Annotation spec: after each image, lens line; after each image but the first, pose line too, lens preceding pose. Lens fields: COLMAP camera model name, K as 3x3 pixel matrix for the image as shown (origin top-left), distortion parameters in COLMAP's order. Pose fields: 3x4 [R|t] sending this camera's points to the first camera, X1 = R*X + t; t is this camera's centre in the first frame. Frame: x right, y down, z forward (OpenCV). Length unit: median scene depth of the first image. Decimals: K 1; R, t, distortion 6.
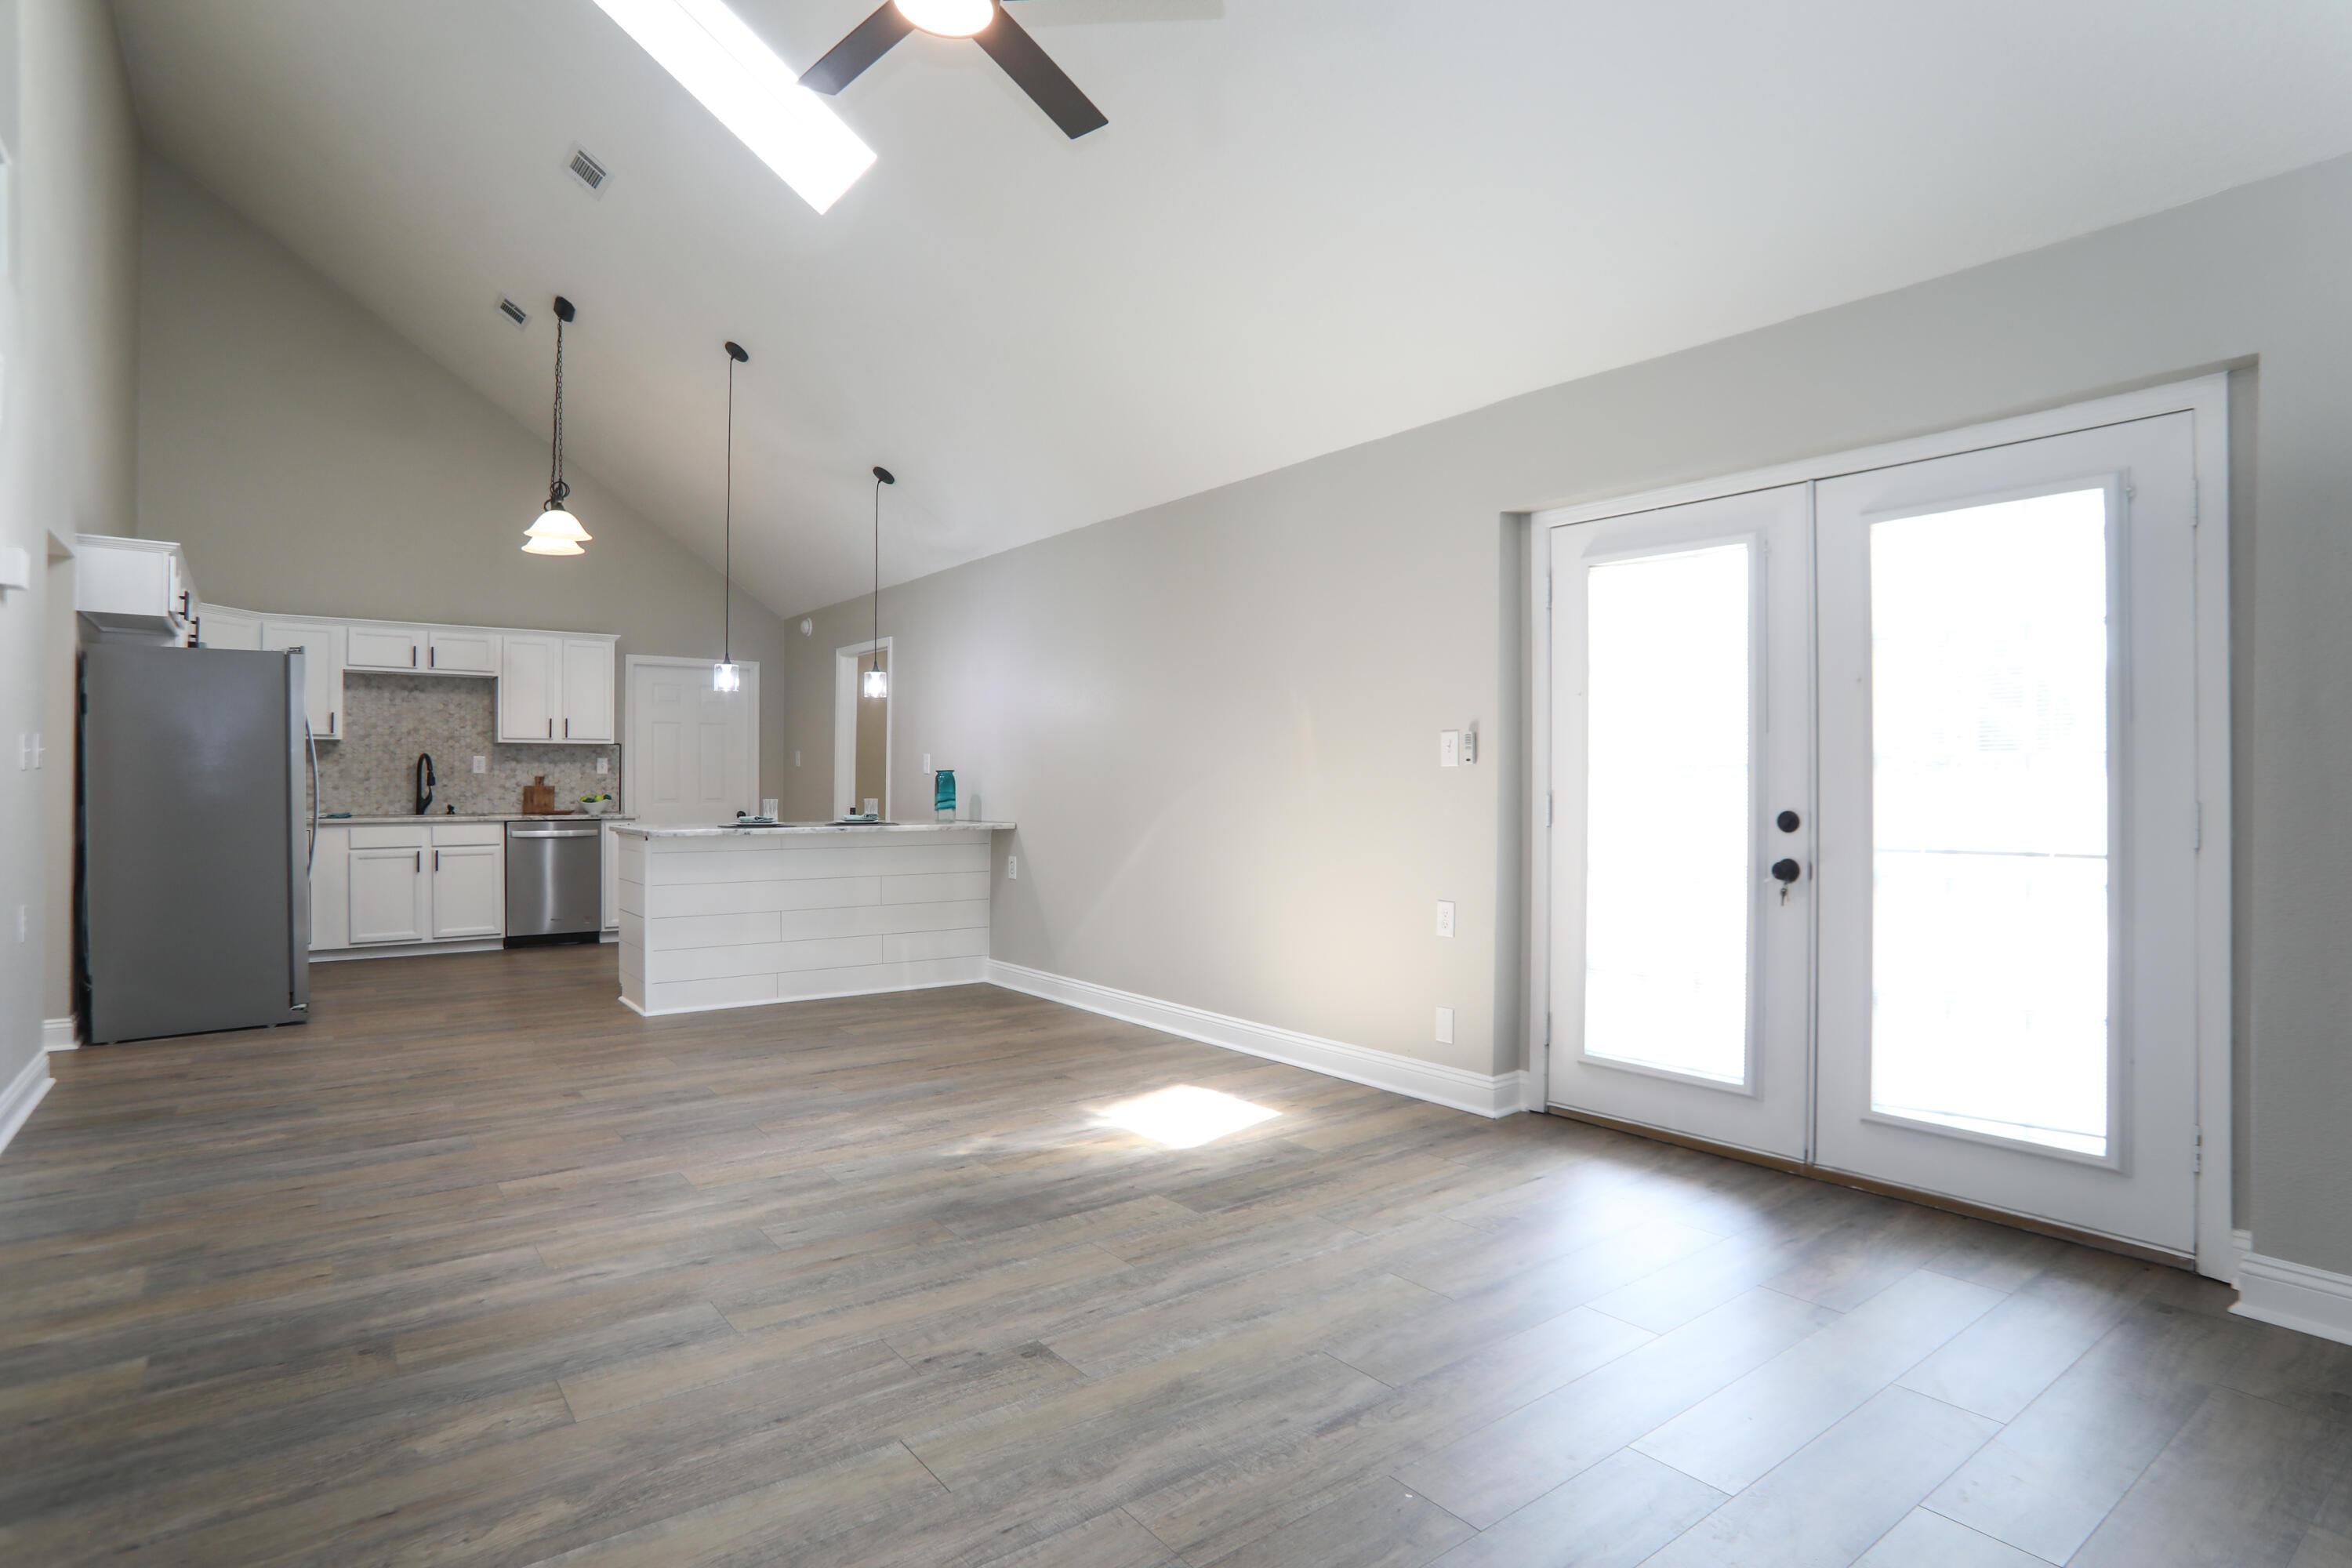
lens RADIAL K [[1209.5, 0, 1176.9], [0, 1209.5, 772.9], [0, 0, 1]] dist [-0.080834, 0.040737]
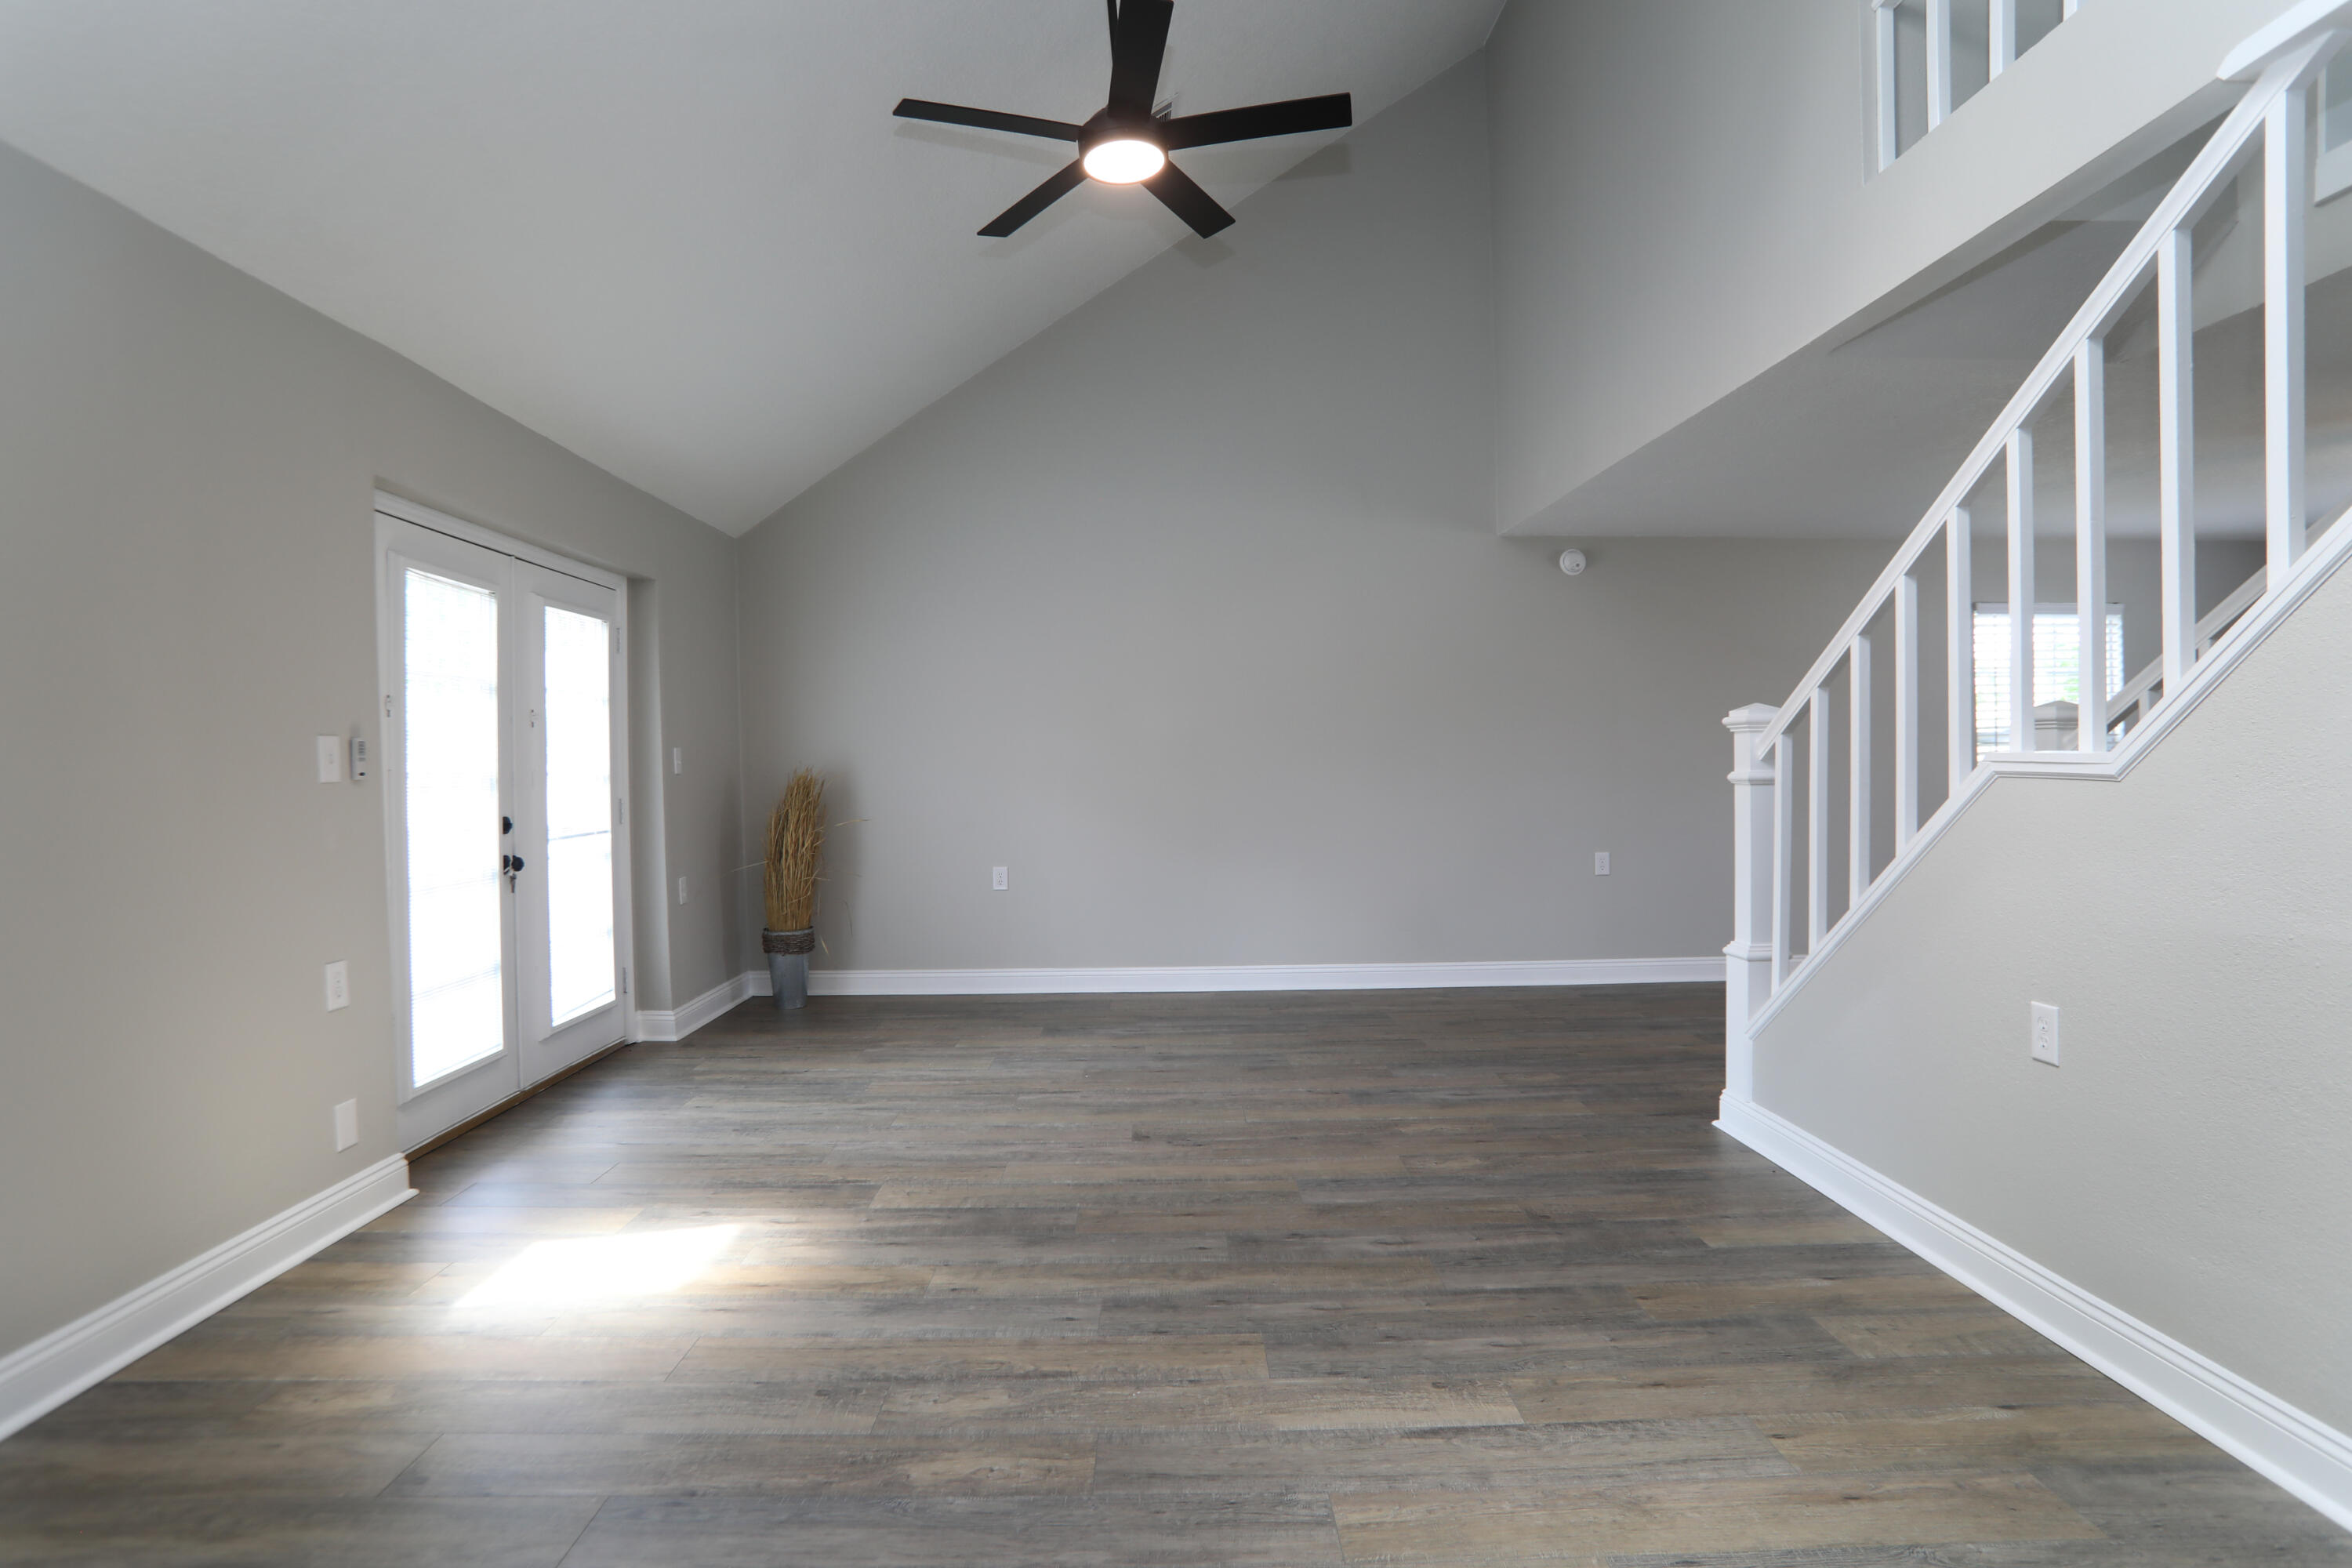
lens RADIAL K [[1209.5, 0, 1176.9], [0, 1209.5, 772.9], [0, 0, 1]] dist [-0.080834, 0.040737]
pose [[-0.808793, 0.001798, 0.588091, -0.345480], [0.003256, 0.999994, 0.001420, -0.005866], [-0.588084, 0.003063, -0.808794, 0.702036]]
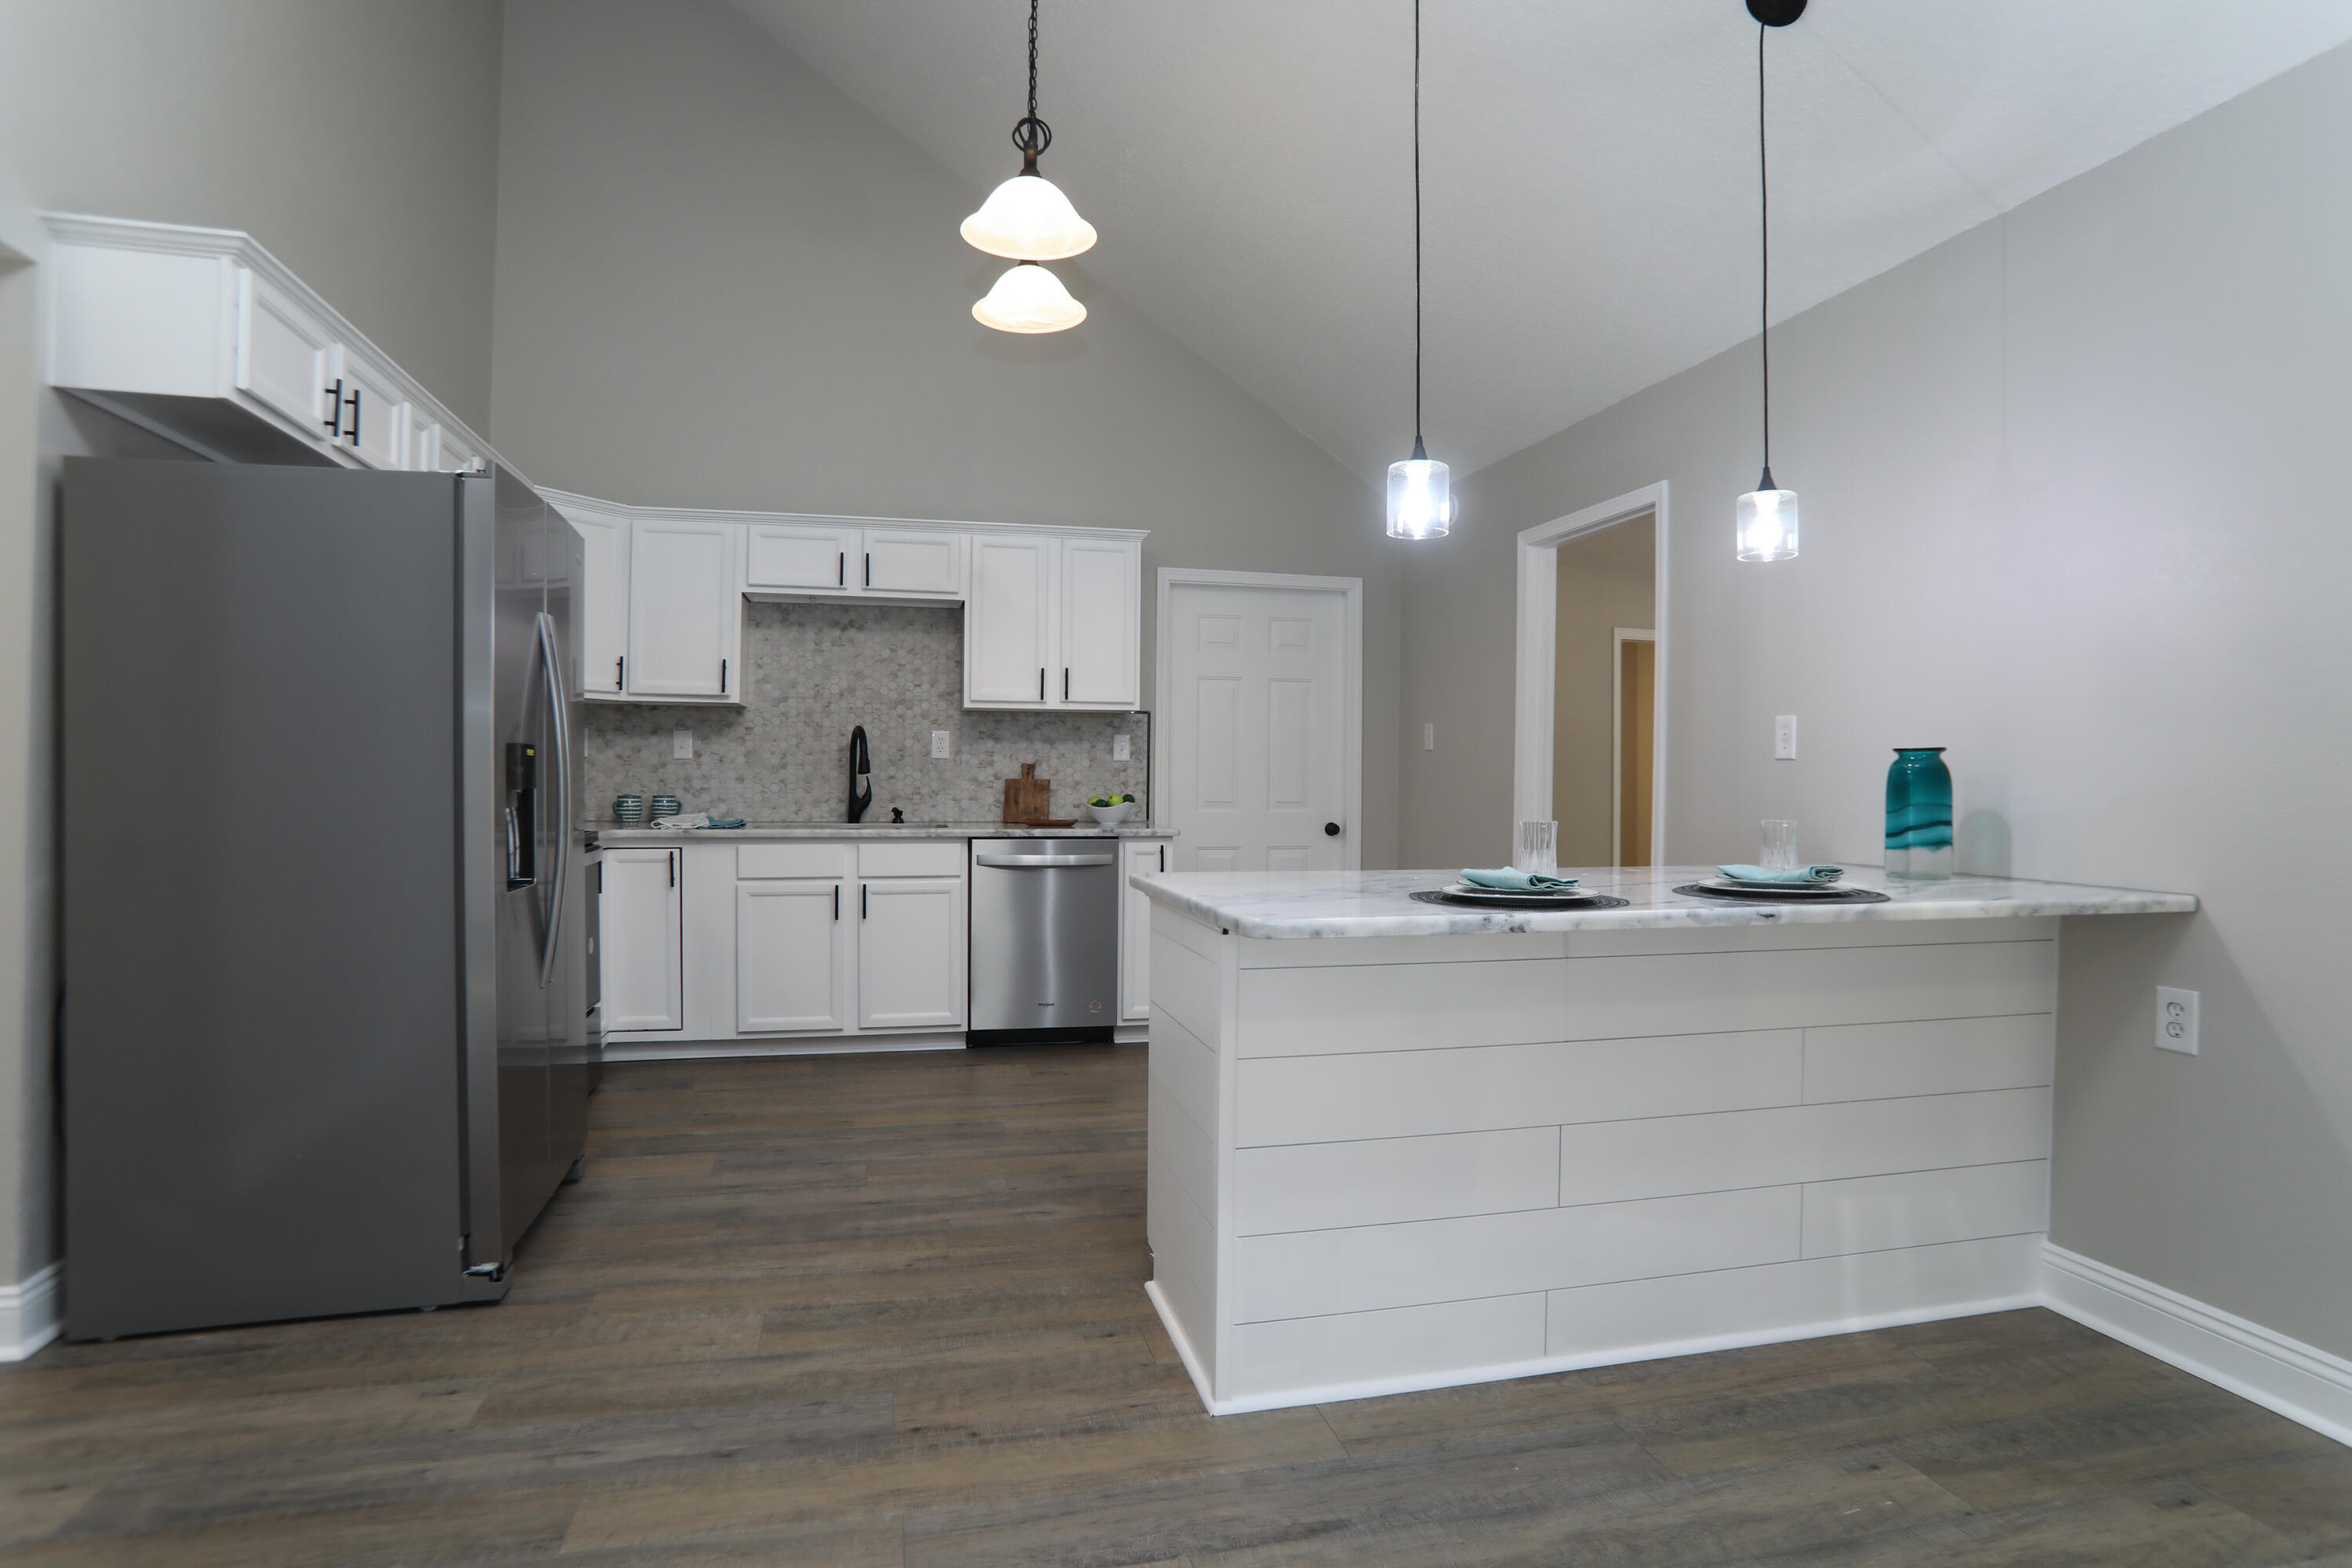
lens RADIAL K [[1209.5, 0, 1176.9], [0, 1209.5, 772.9], [0, 0, 1]] dist [-0.080834, 0.040737]
pose [[0.917292, 0.006380, -0.398164, -0.232103], [-0.005222, 0.999978, 0.003992, 0.005216], [0.398180, -0.001582, 0.917306, 0.489019]]
